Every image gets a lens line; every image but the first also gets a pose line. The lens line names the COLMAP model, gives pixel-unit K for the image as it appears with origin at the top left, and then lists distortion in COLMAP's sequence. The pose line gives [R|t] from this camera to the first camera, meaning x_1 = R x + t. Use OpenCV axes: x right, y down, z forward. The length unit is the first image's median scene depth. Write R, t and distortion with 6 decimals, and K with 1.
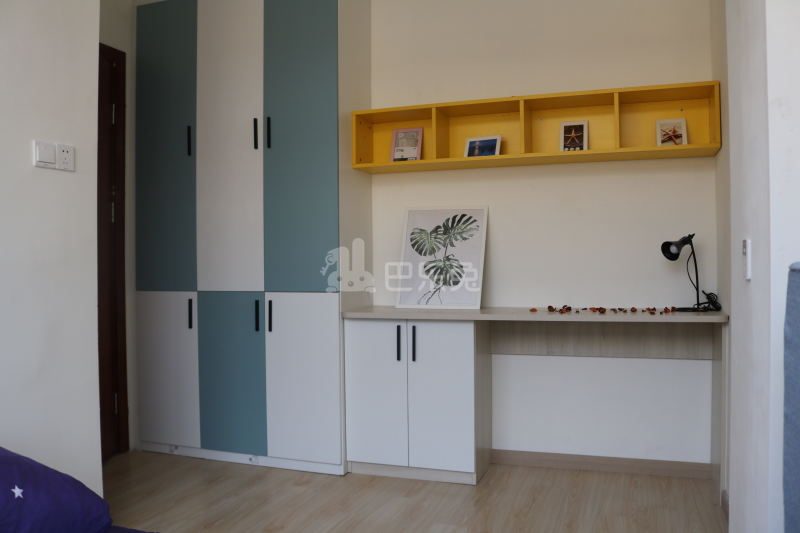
lens RADIAL K [[664.2, 0, 400.0], [0, 664.2, 266.5], [0, 0, 1]] dist [-0.130476, 0.006524]
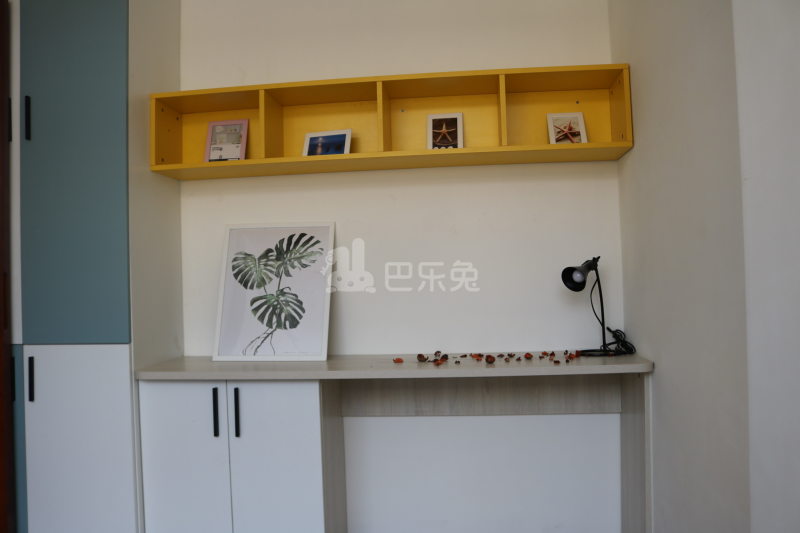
lens RADIAL K [[664.2, 0, 400.0], [0, 664.2, 266.5], [0, 0, 1]] dist [-0.130476, 0.006524]
pose [[0.971818, -0.011588, 0.235447, 0.026900], [0.018728, 0.999429, -0.028111, -0.018697], [-0.234987, 0.031728, 0.971481, 0.254769]]
